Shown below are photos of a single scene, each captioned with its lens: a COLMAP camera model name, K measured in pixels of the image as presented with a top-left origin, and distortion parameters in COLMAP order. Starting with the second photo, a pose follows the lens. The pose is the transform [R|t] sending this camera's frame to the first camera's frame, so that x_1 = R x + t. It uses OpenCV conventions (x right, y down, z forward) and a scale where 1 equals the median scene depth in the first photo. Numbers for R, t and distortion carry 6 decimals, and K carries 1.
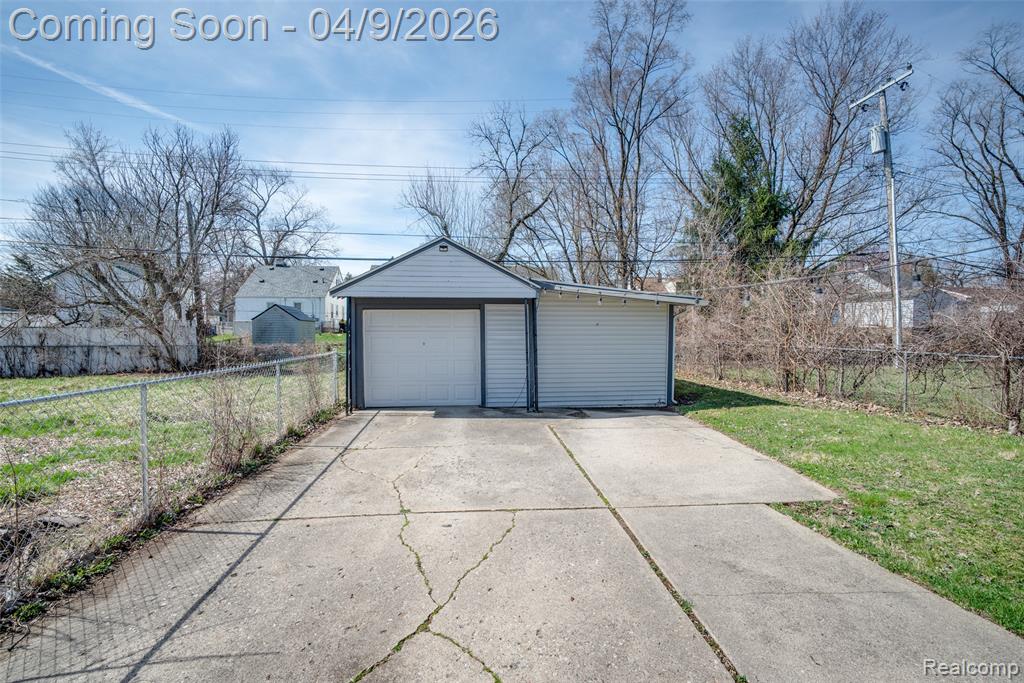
lens RADIAL K [[436.9, 0, 507.8], [0, 436.9, 339.9], [0, 0, 1]] dist [-0.018346, 0.001445]
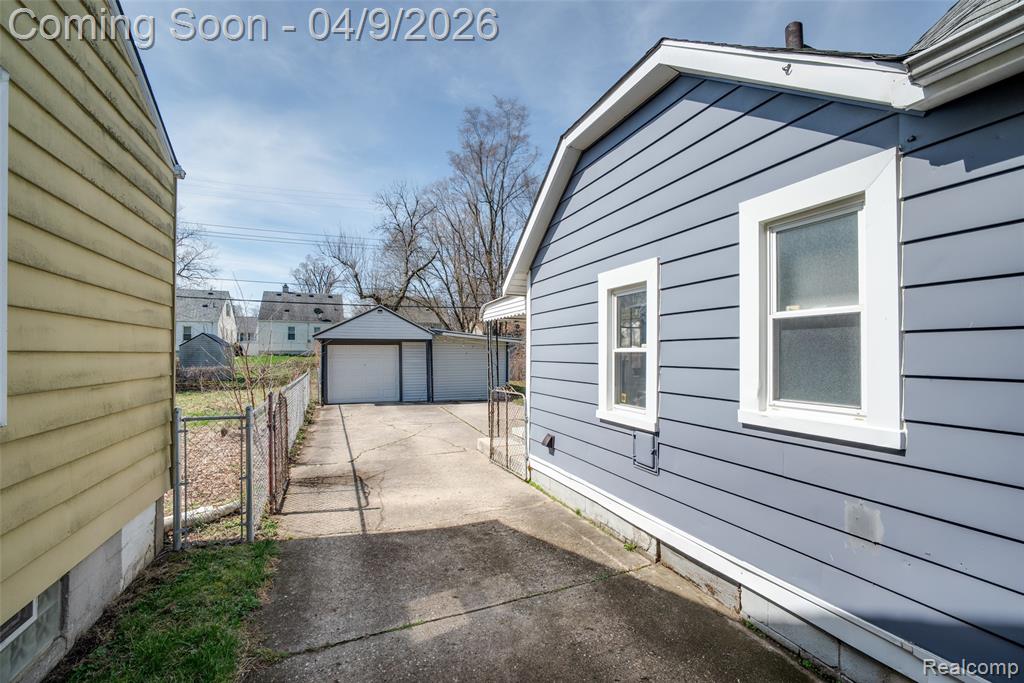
lens RADIAL K [[436.9, 0, 505.2], [0, 436.9, 347.1], [0, 0, 1]] dist [-0.018346, 0.001445]
pose [[0.966030, -0.000606, 0.258431, -0.103891], [0.007604, 0.999631, -0.026079, -0.013158], [-0.258320, 0.027158, 0.965678, -0.774467]]
